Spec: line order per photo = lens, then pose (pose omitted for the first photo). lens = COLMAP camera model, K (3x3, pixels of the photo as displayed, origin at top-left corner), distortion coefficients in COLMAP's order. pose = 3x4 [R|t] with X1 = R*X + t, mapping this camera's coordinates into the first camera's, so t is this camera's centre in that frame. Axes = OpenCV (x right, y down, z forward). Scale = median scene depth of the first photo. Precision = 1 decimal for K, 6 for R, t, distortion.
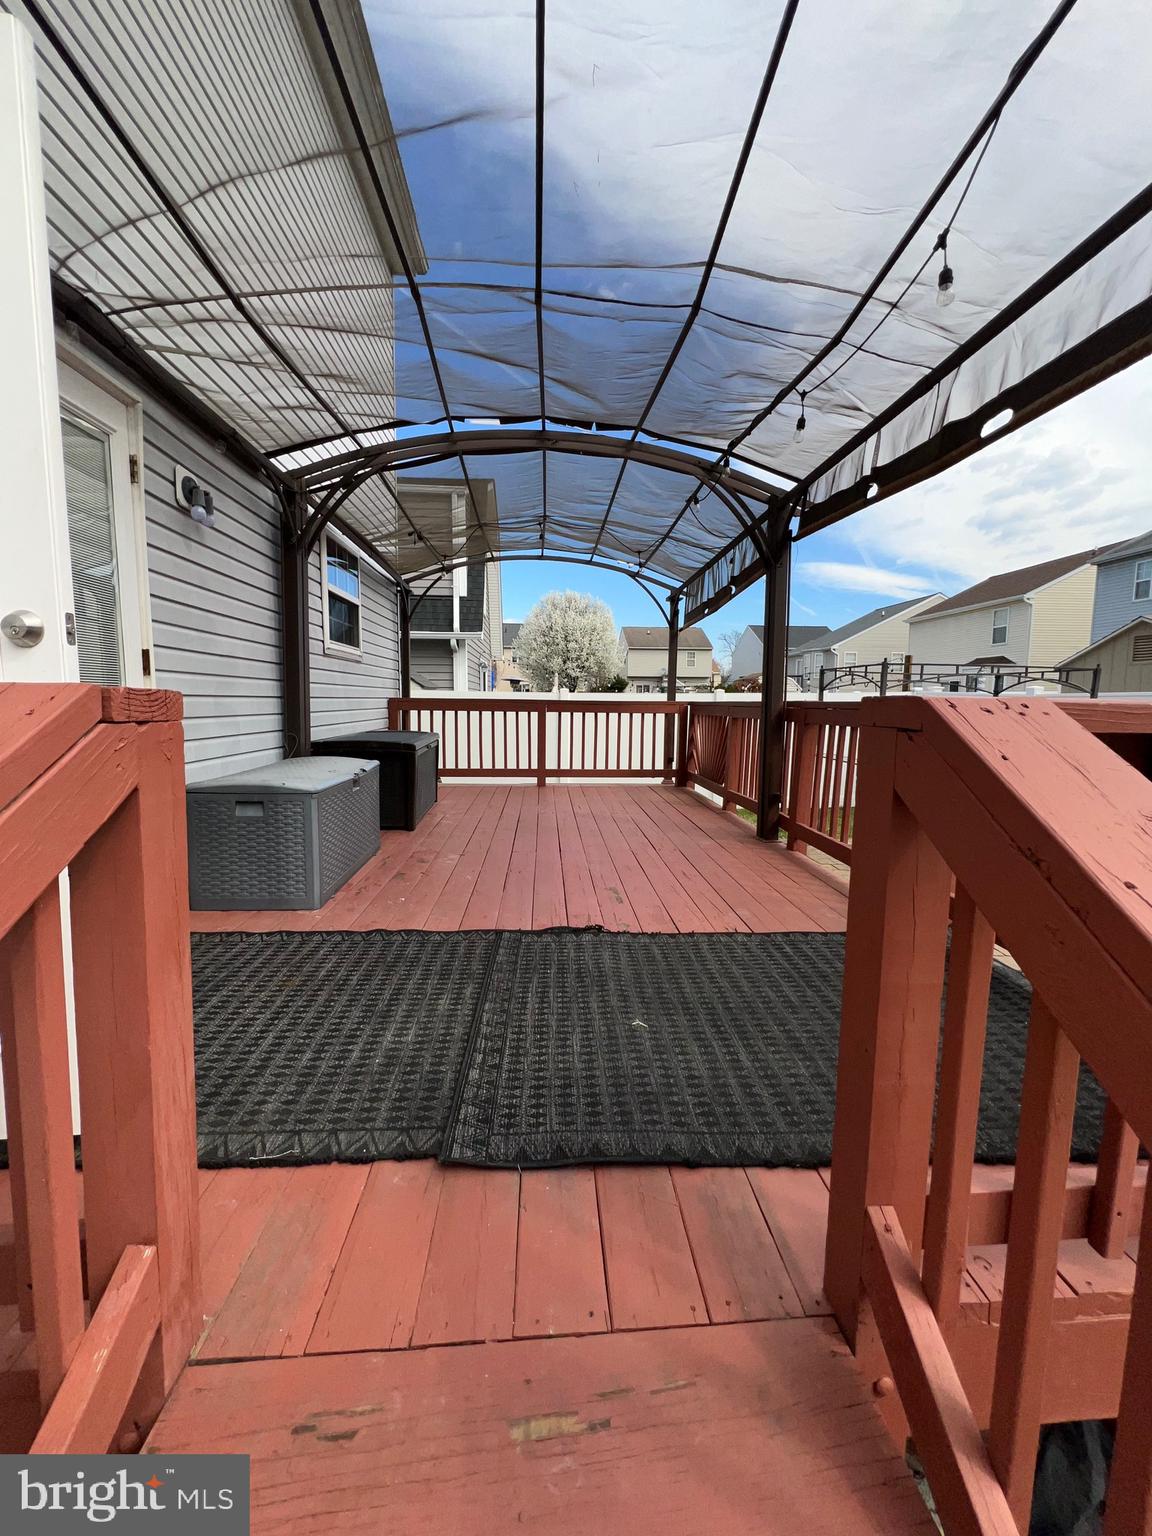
lens RADIAL K [[616.3, 0, 578.6], [0, 616.3, 768.4], [0, 0, 1]] dist [-0.001060, -0.000036]
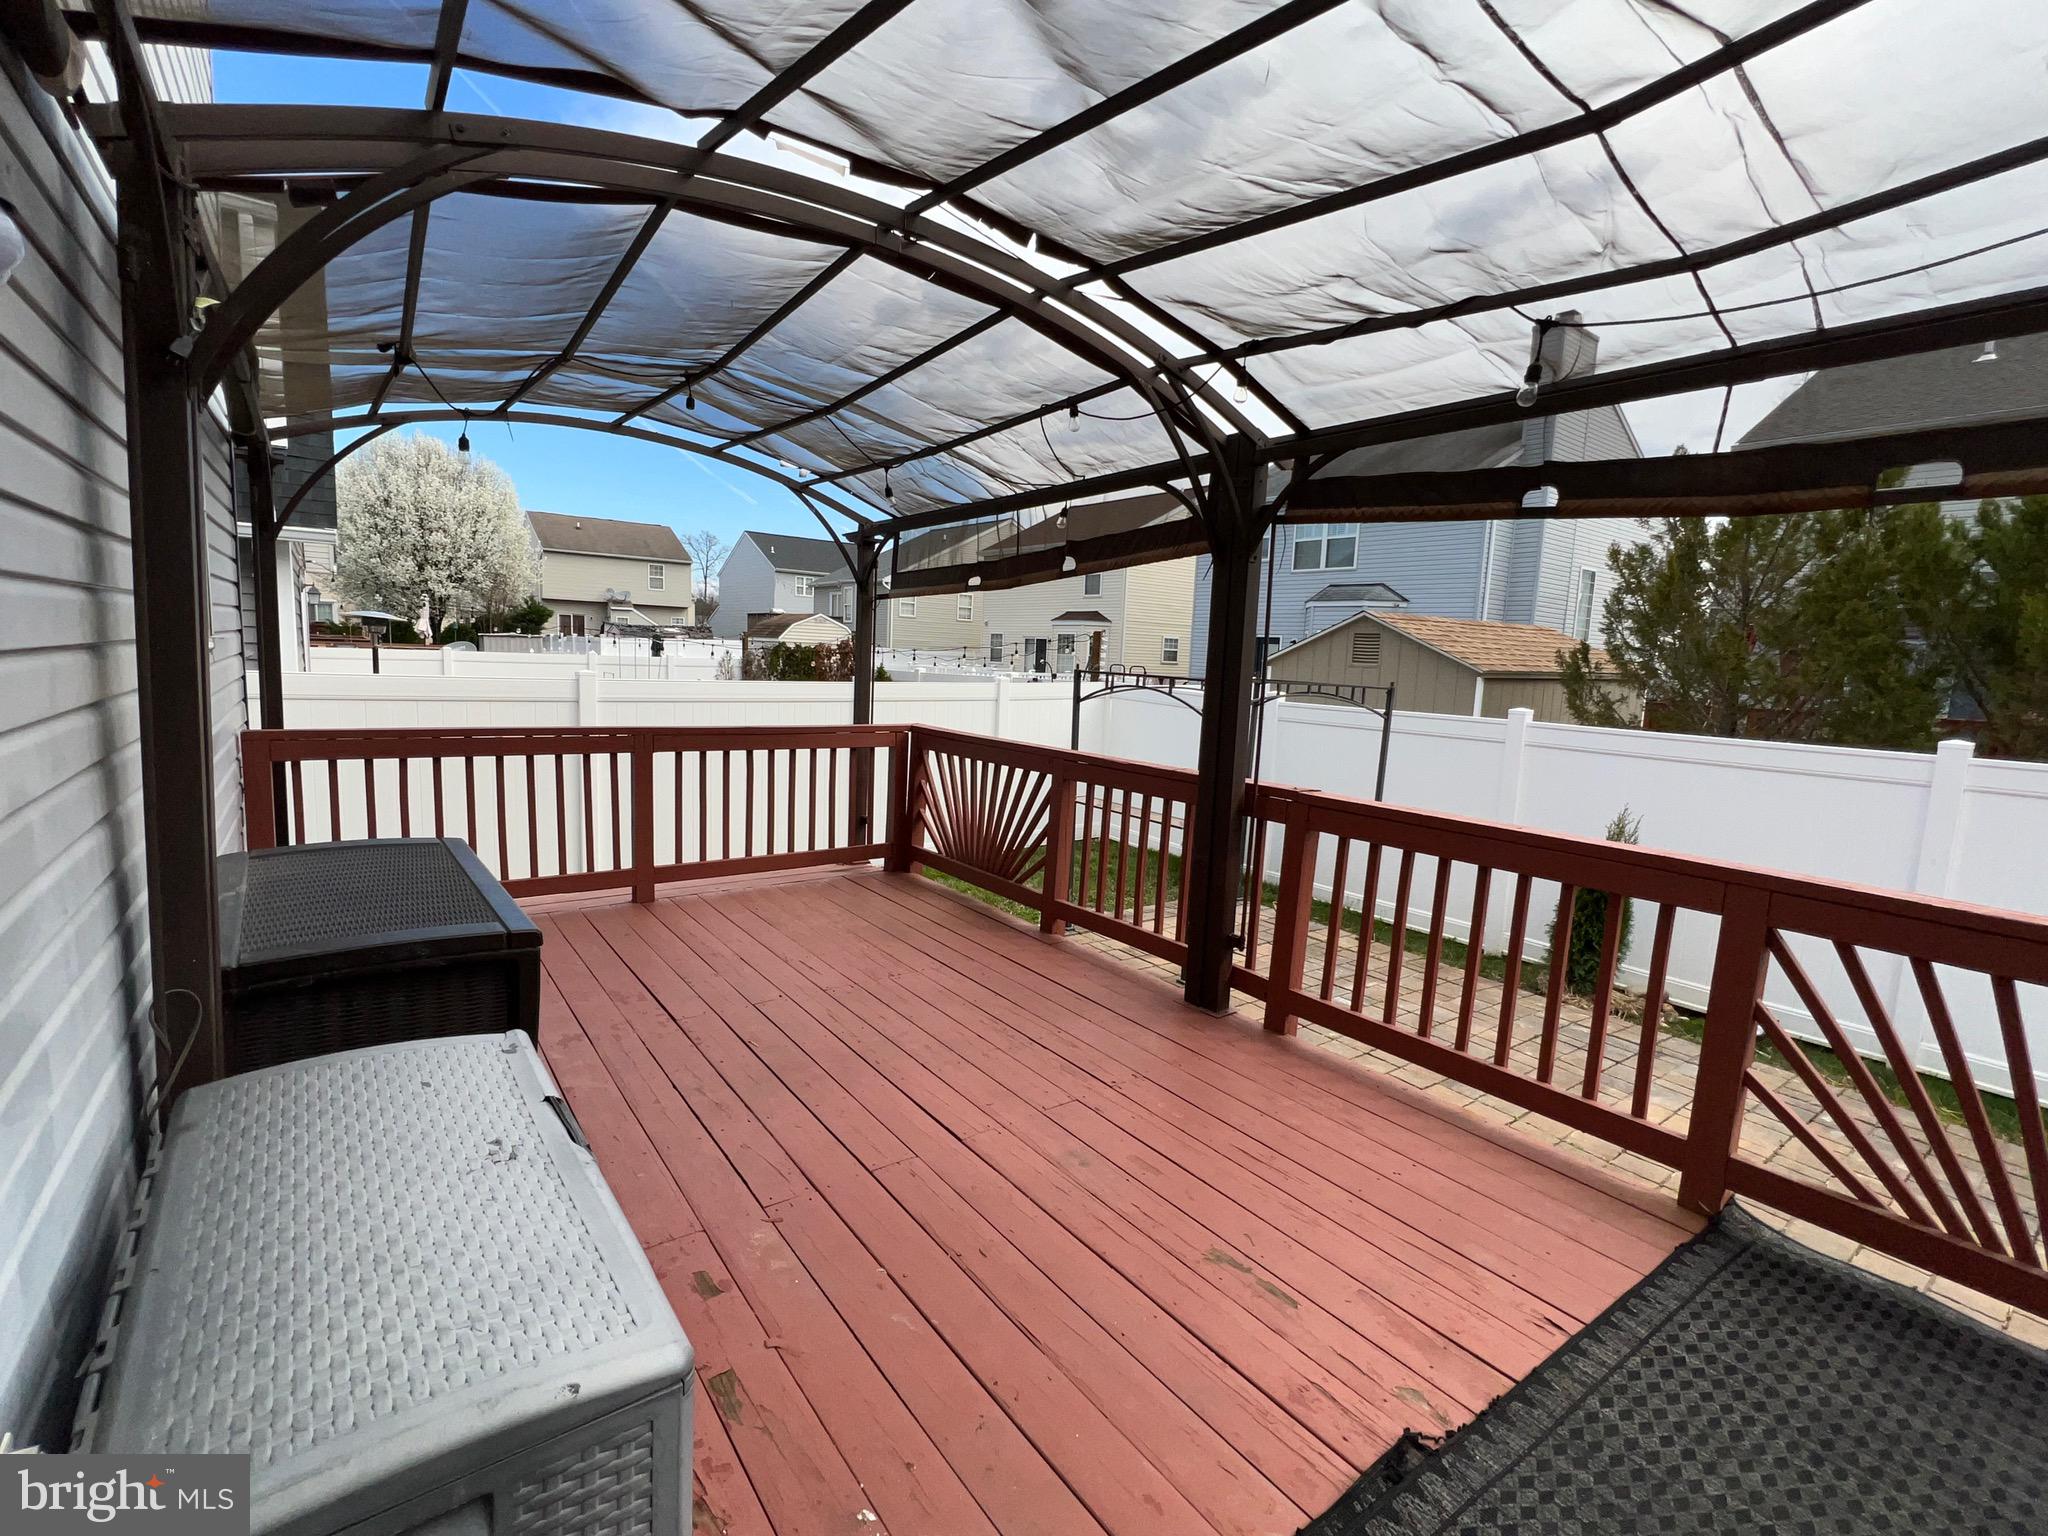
lens RADIAL K [[916.9, 0, 1020.9], [0, 916.9, 767.1], [0, 0, 1]] dist [-0.001841, 0.000422]
pose [[0.831928, -0.039420, 0.553482, -0.352580], [0.022084, 0.999035, 0.037959, -0.167942], [-0.554444, -0.019356, 0.831996, 0.384984]]
